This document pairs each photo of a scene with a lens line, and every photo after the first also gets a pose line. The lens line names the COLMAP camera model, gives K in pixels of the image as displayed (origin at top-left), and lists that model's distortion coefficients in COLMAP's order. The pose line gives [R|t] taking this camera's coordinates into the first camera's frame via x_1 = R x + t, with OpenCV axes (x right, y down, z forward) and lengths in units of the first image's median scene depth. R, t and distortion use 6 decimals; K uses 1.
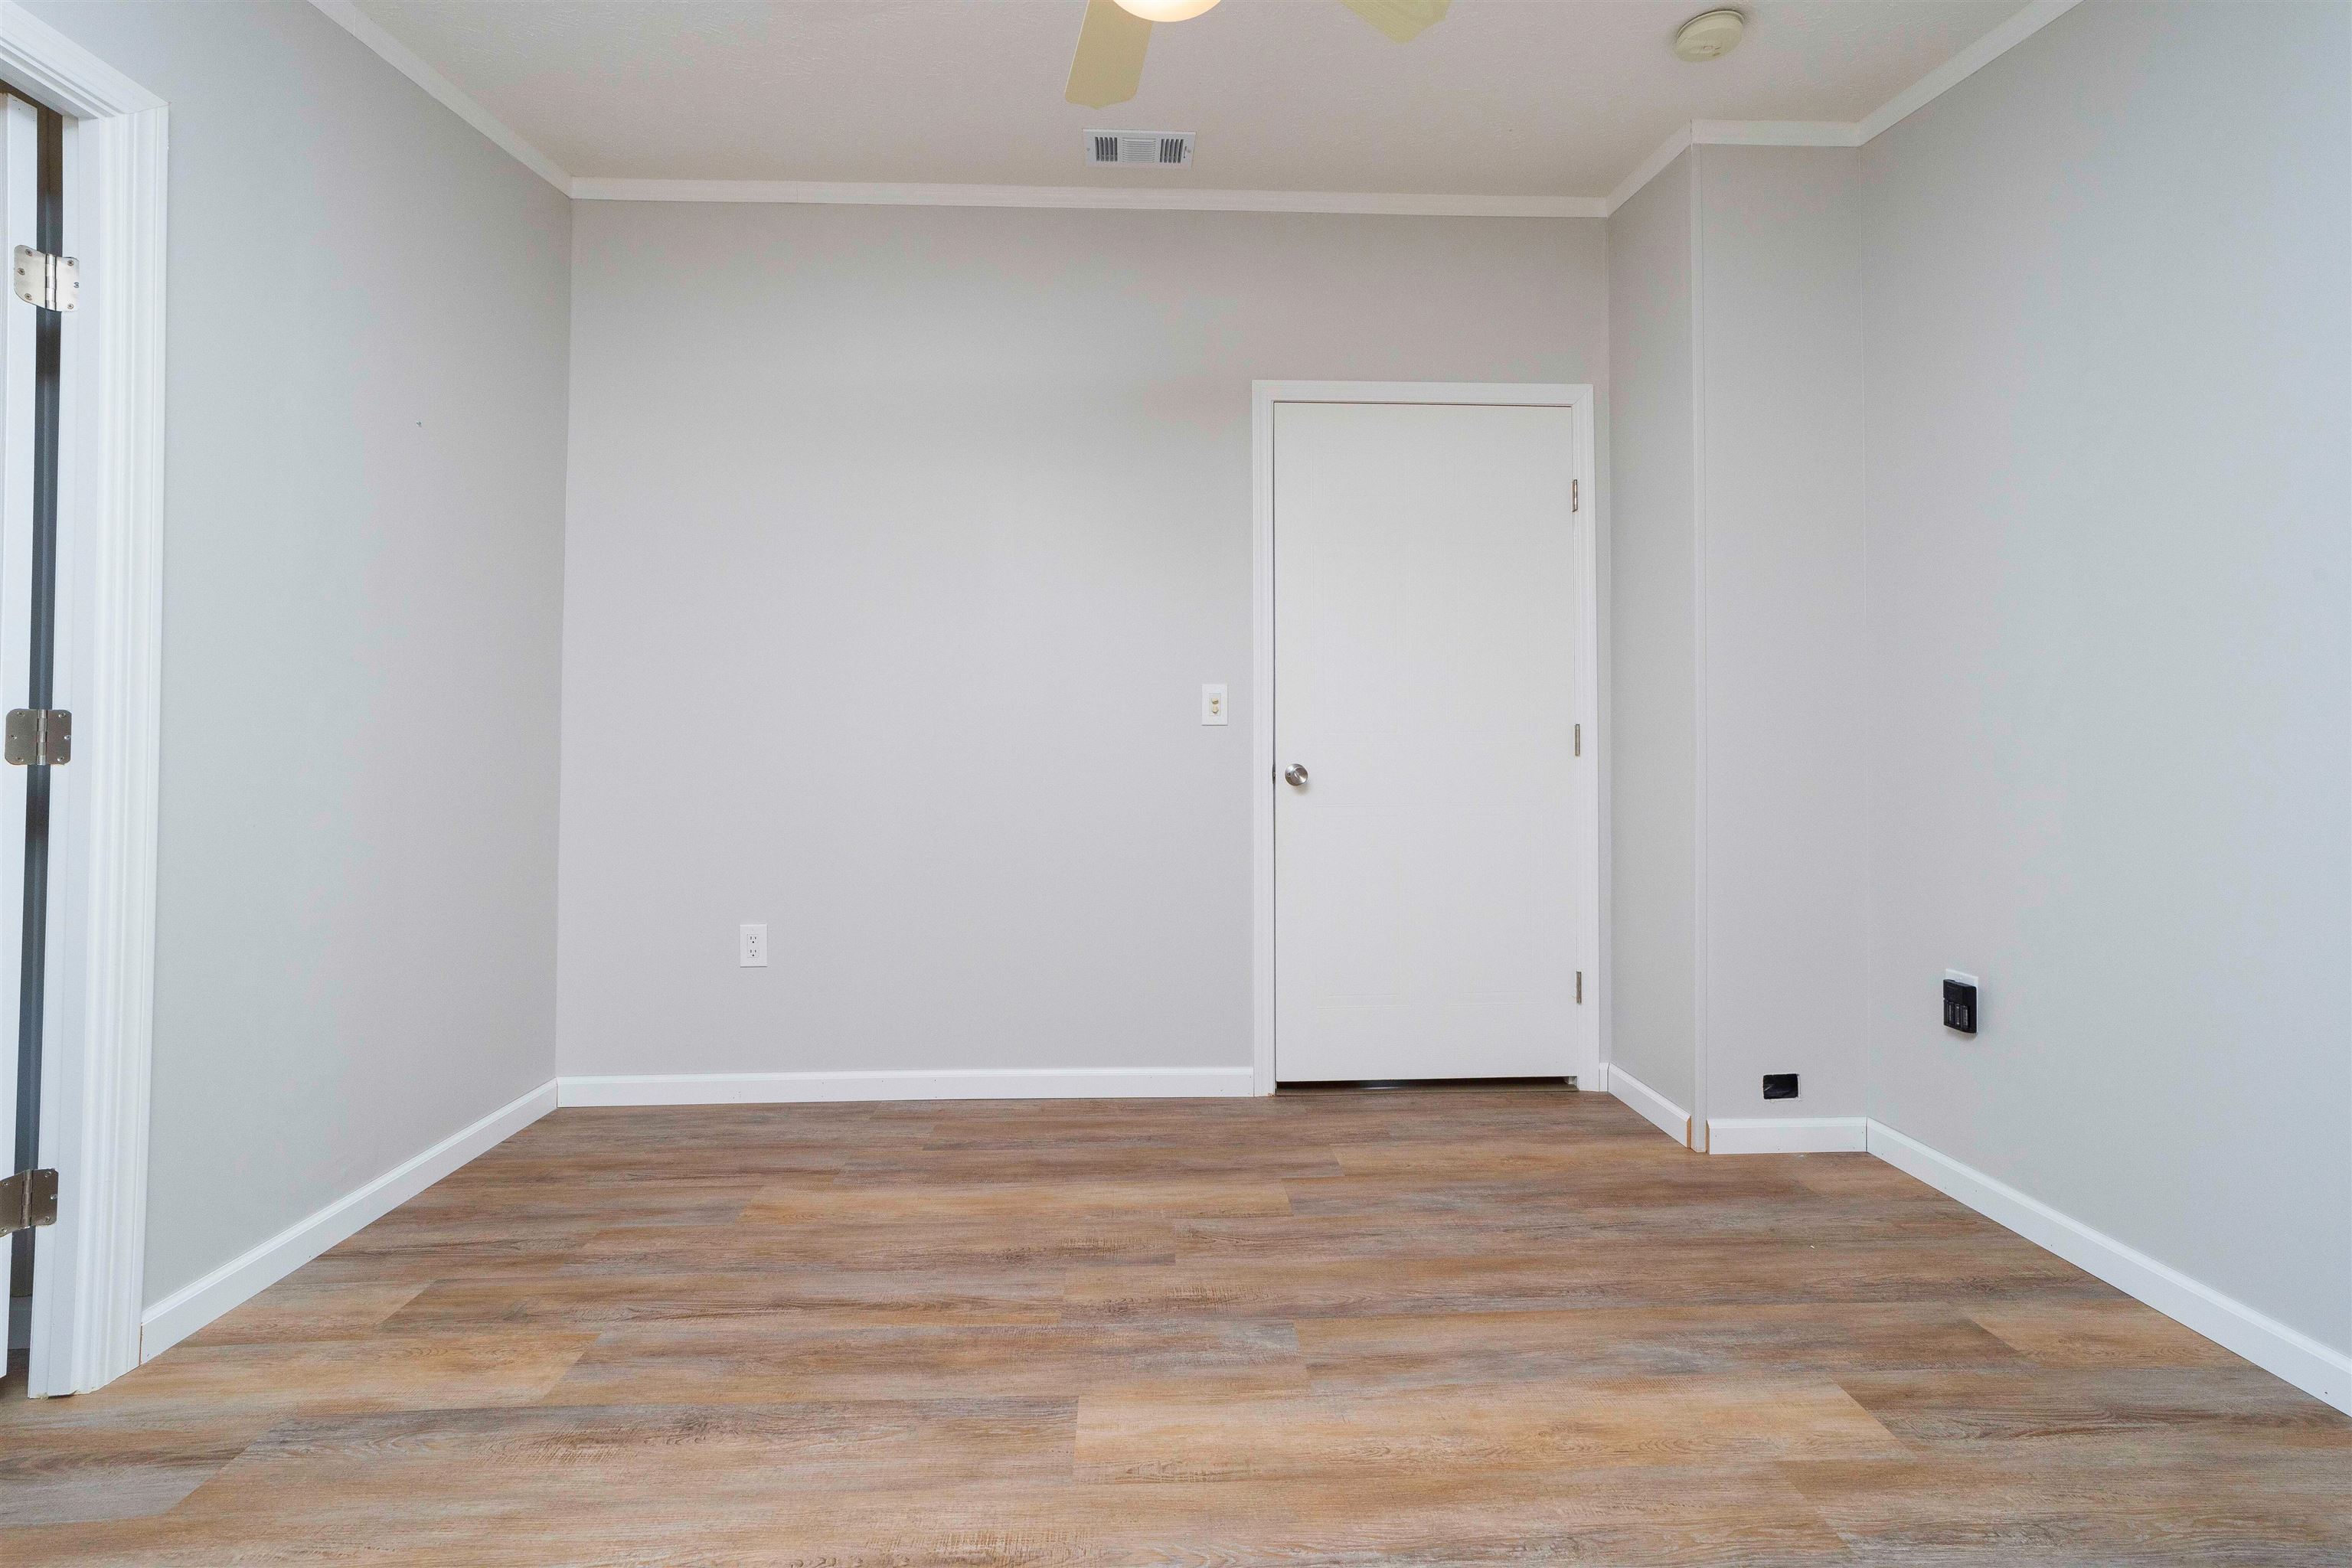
lens RADIAL K [[927.3, 0, 1164.1], [0, 927.3, 725.9], [0, 0, 1]] dist [-0.003700, 0.000189]
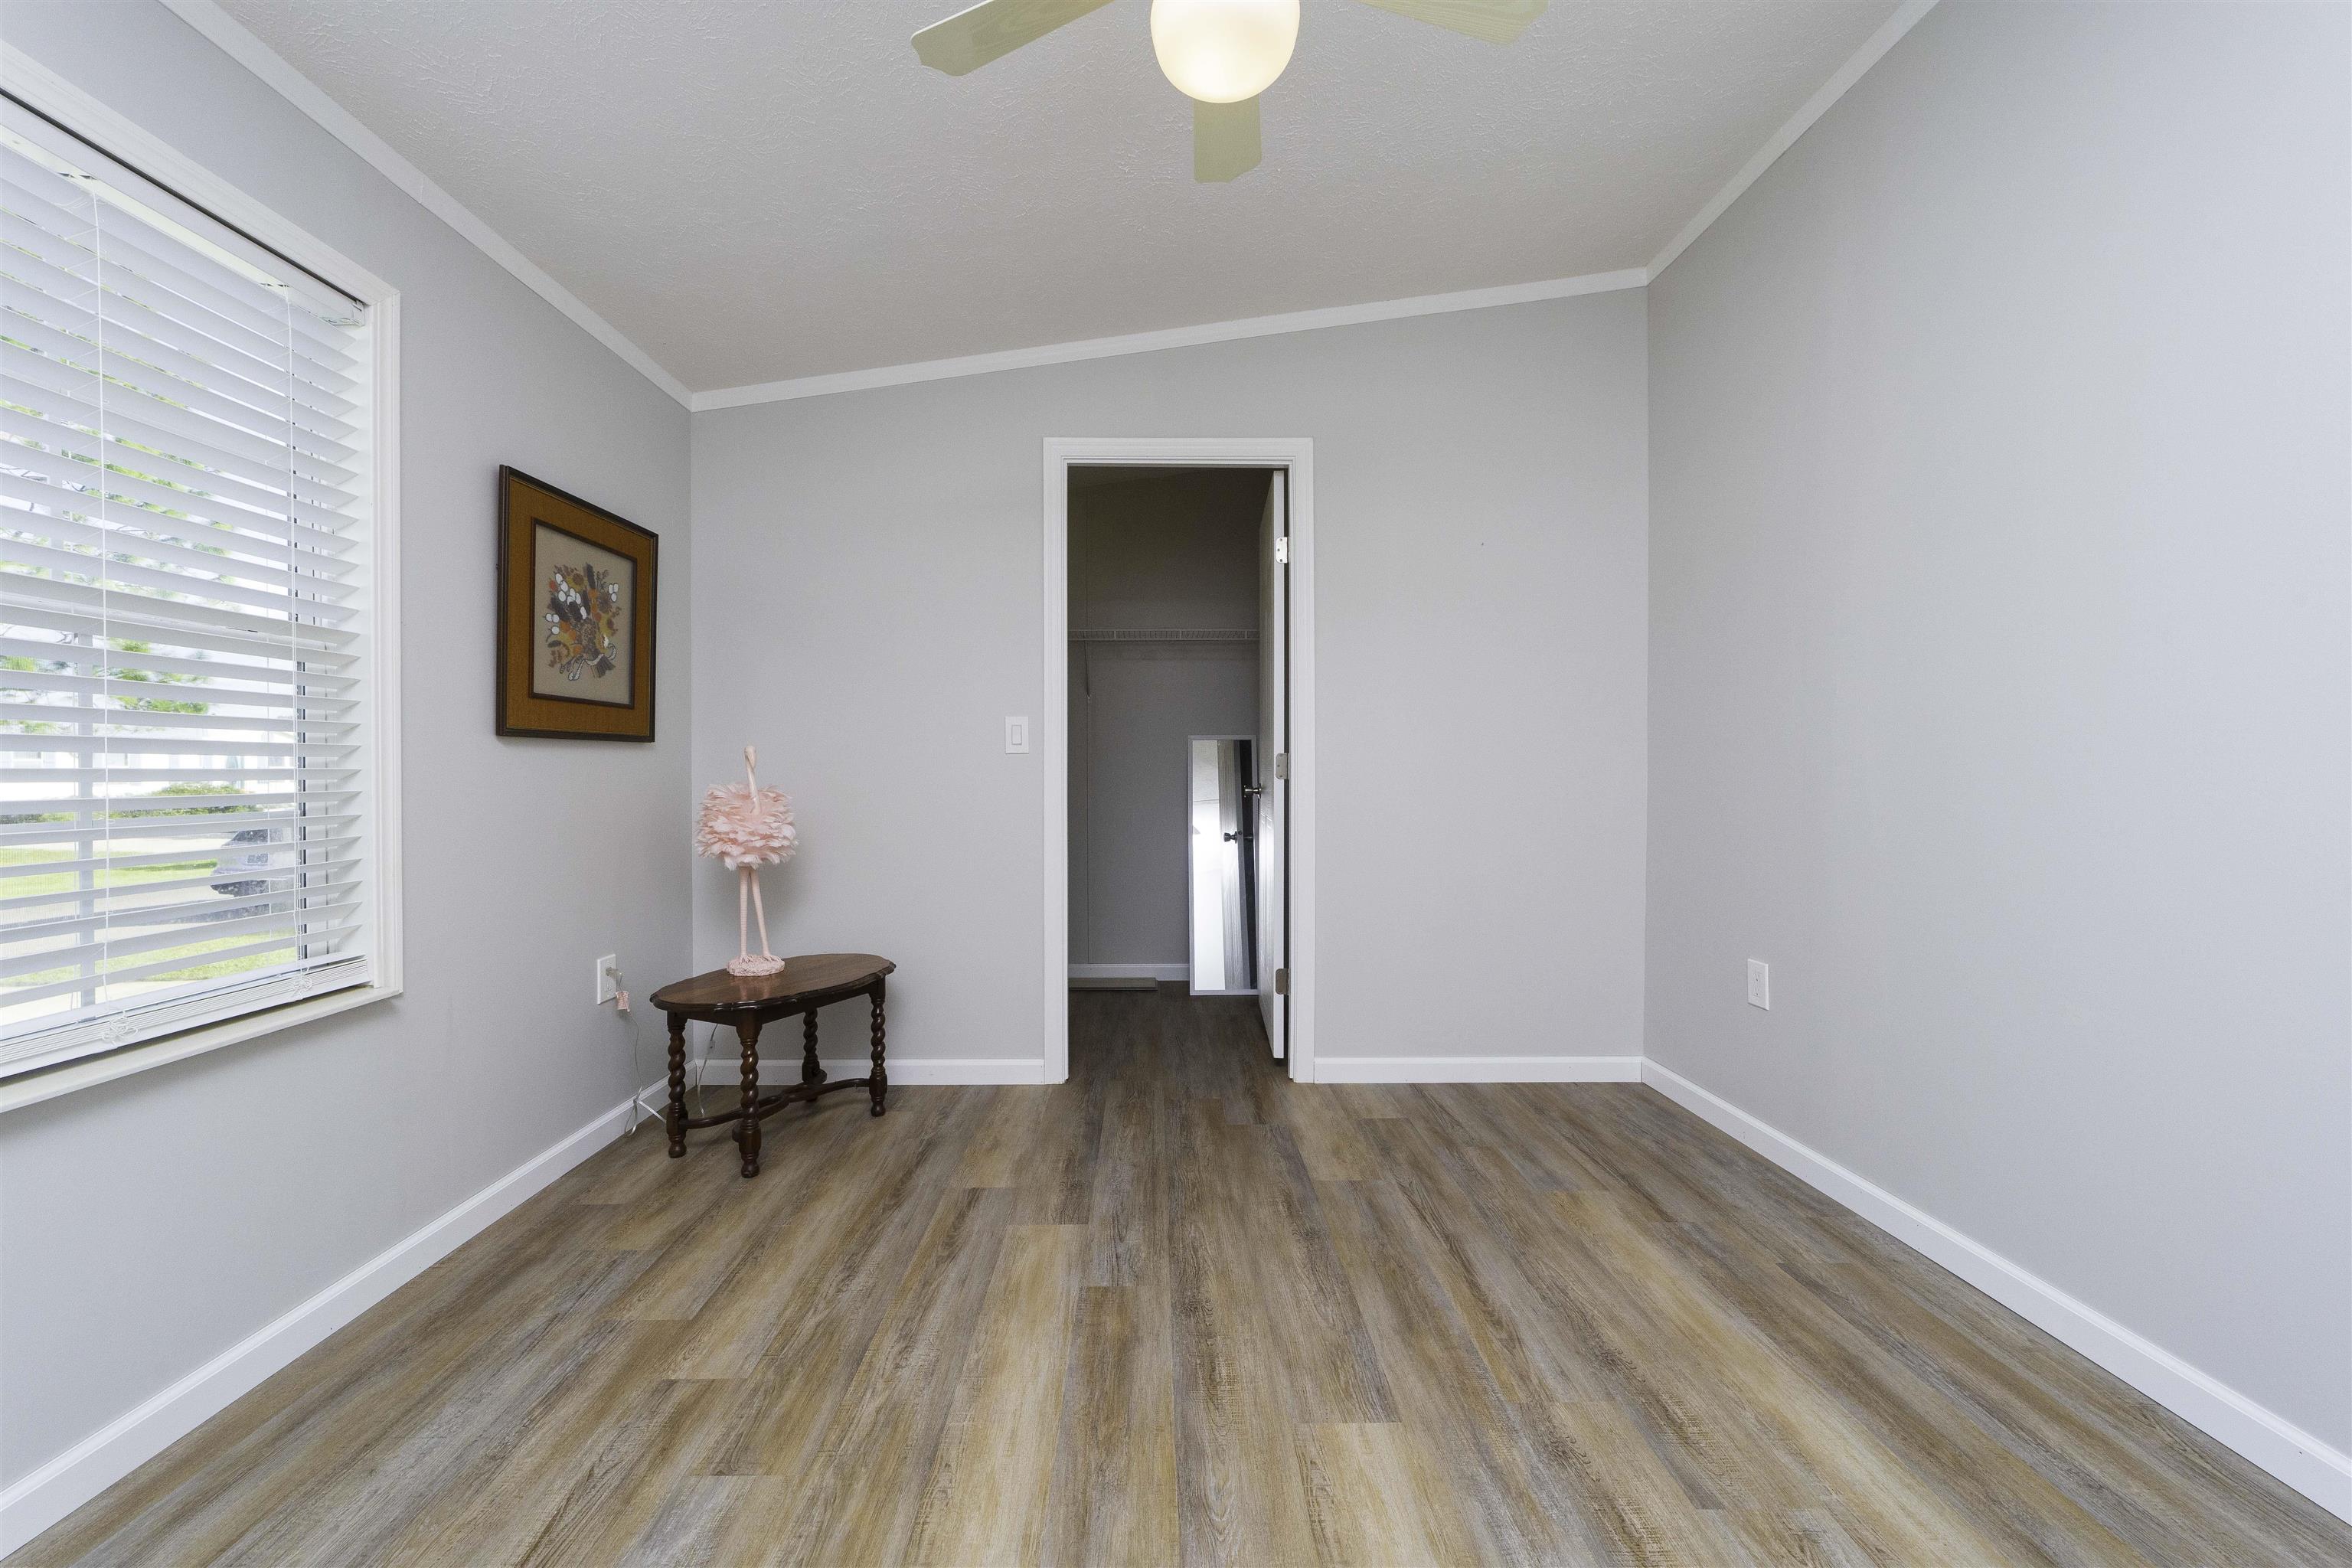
lens RADIAL K [[904.1, 0, 1164.9], [0, 904.1, 779.7], [0, 0, 1]] dist [-0.019719, 0.008147]
pose [[-0.025561, 0.010198, -0.999621, 0.735412], [0.021015, 0.999732, 0.009662, 0.011463], [0.999452, -0.020760, -0.025769, 0.657023]]
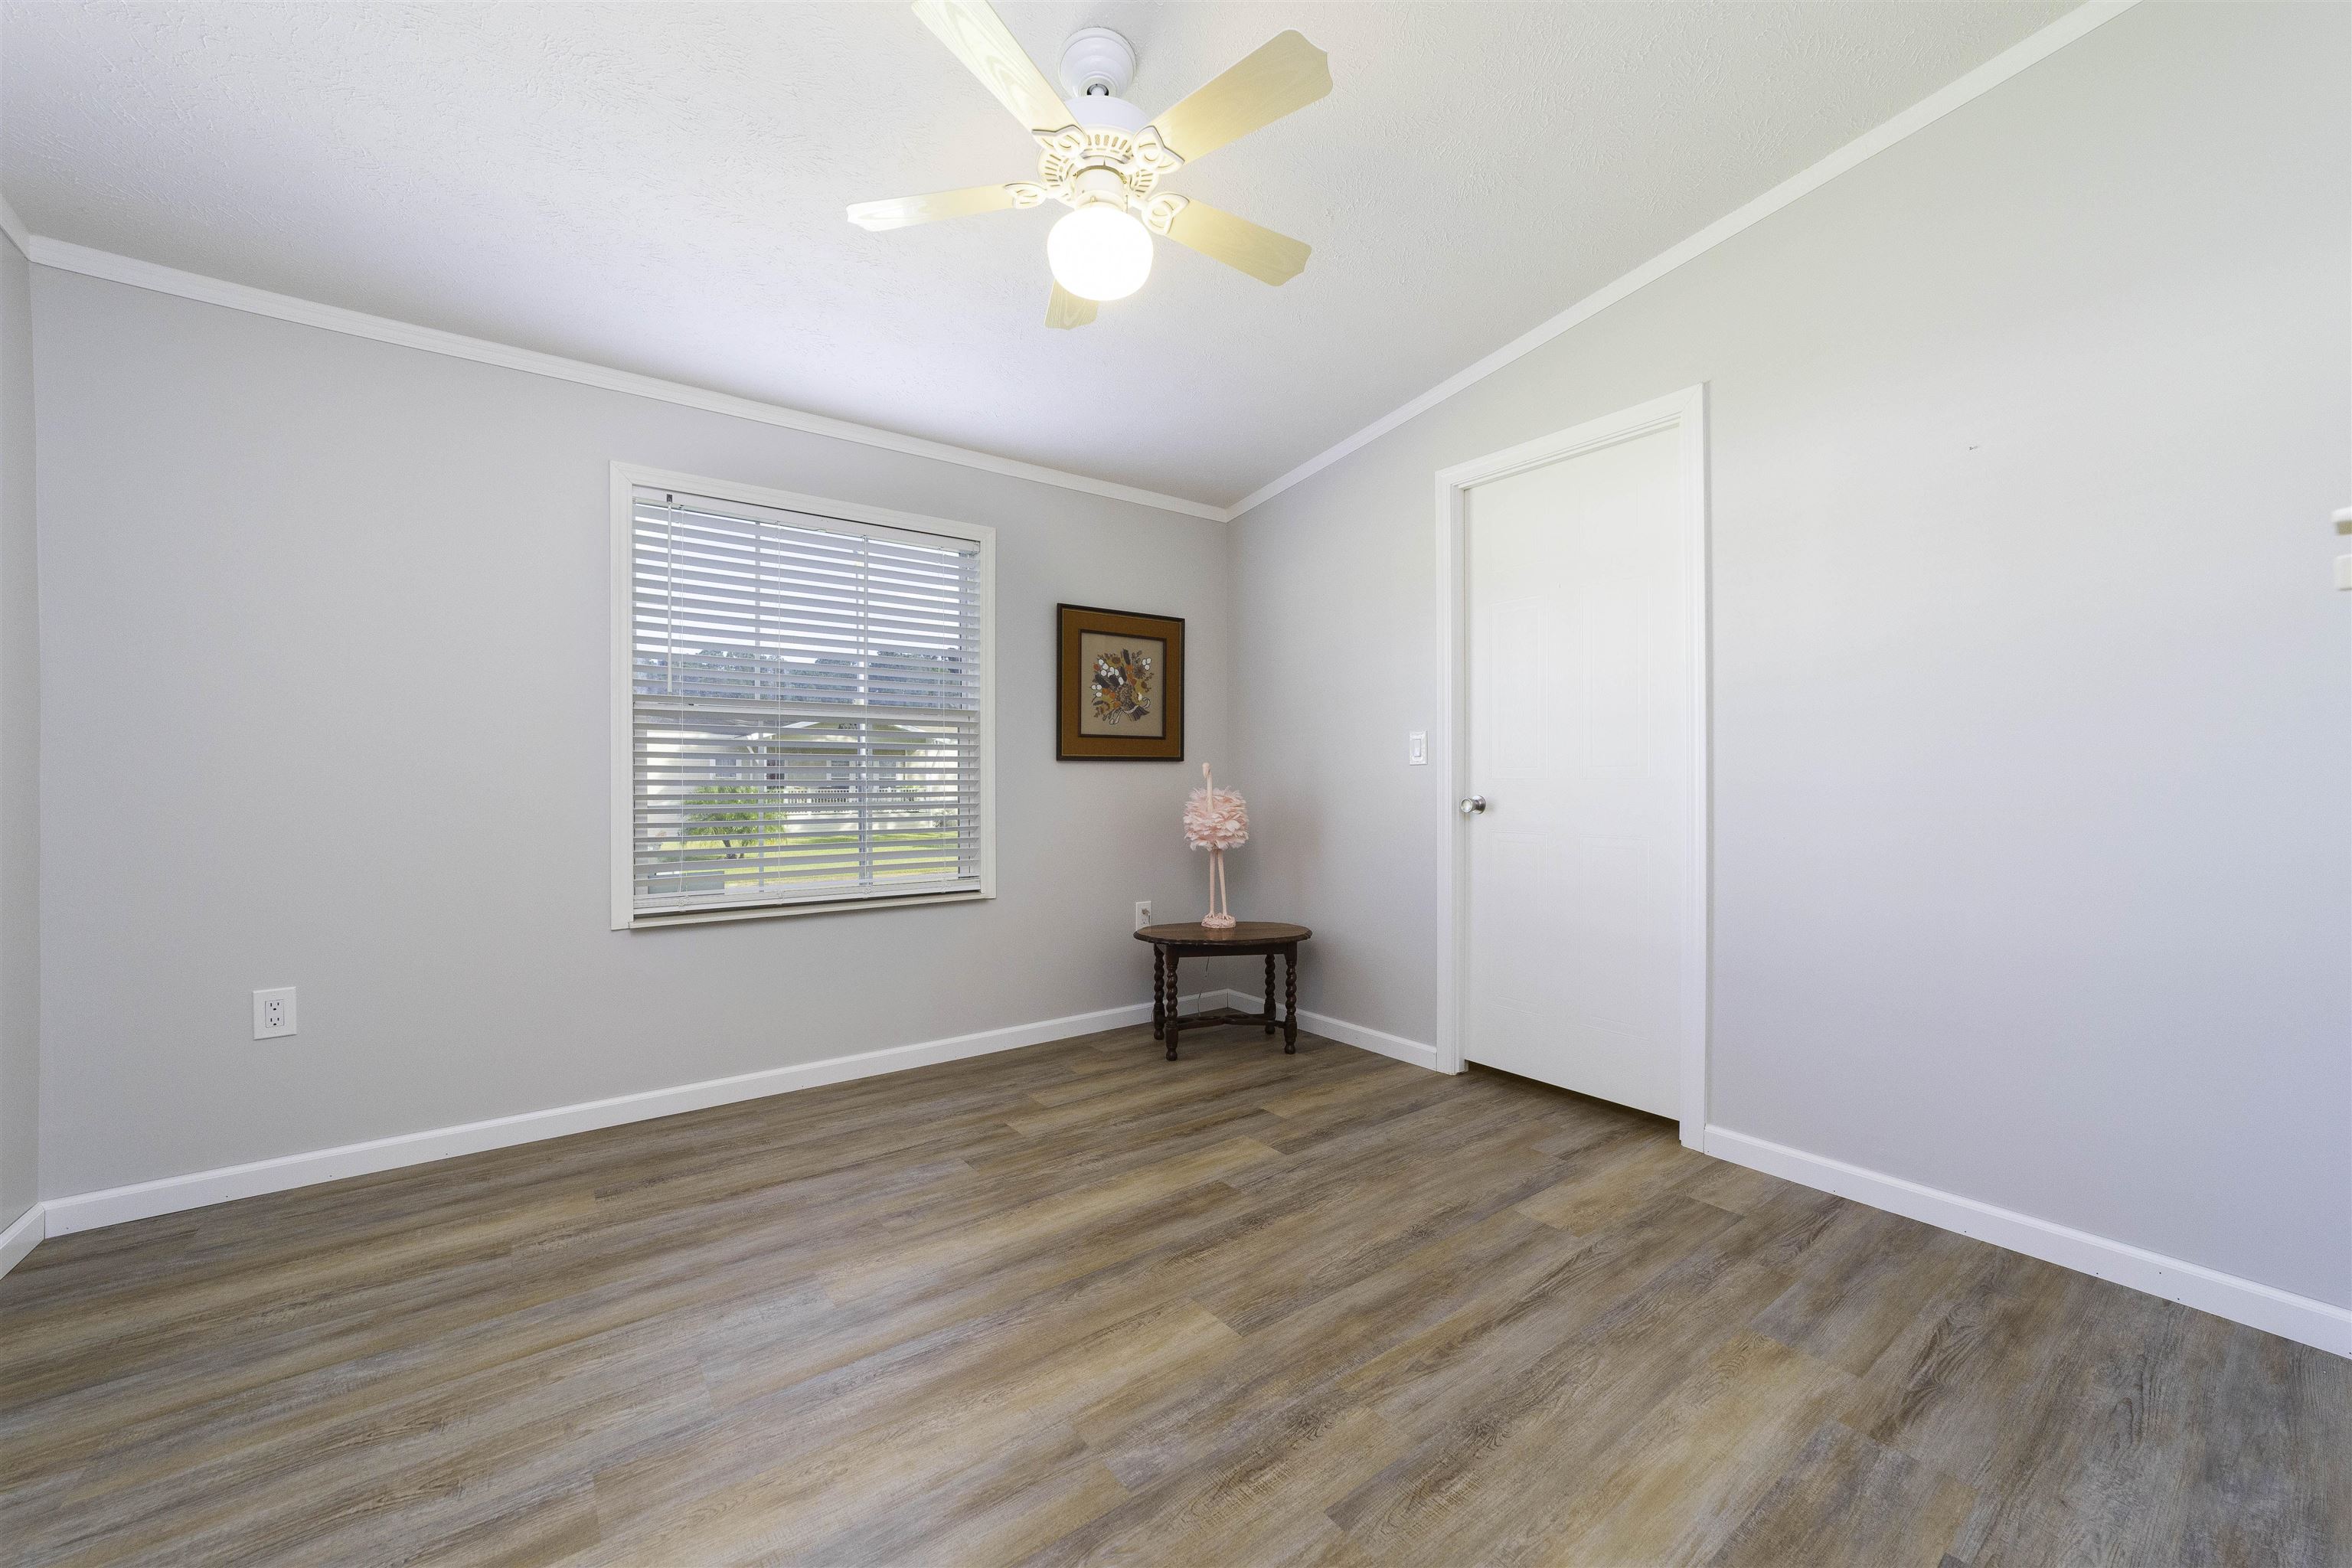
lens RADIAL K [[904.1, 0, 1164.9], [0, 904.1, 779.7], [0, 0, 1]] dist [-0.019719, 0.008147]
pose [[-0.828646, 0.002338, -0.559767, 0.524877], [0.014424, 0.999748, -0.017176, 0.029506], [0.559586, -0.022307, -0.828472, 1.596925]]
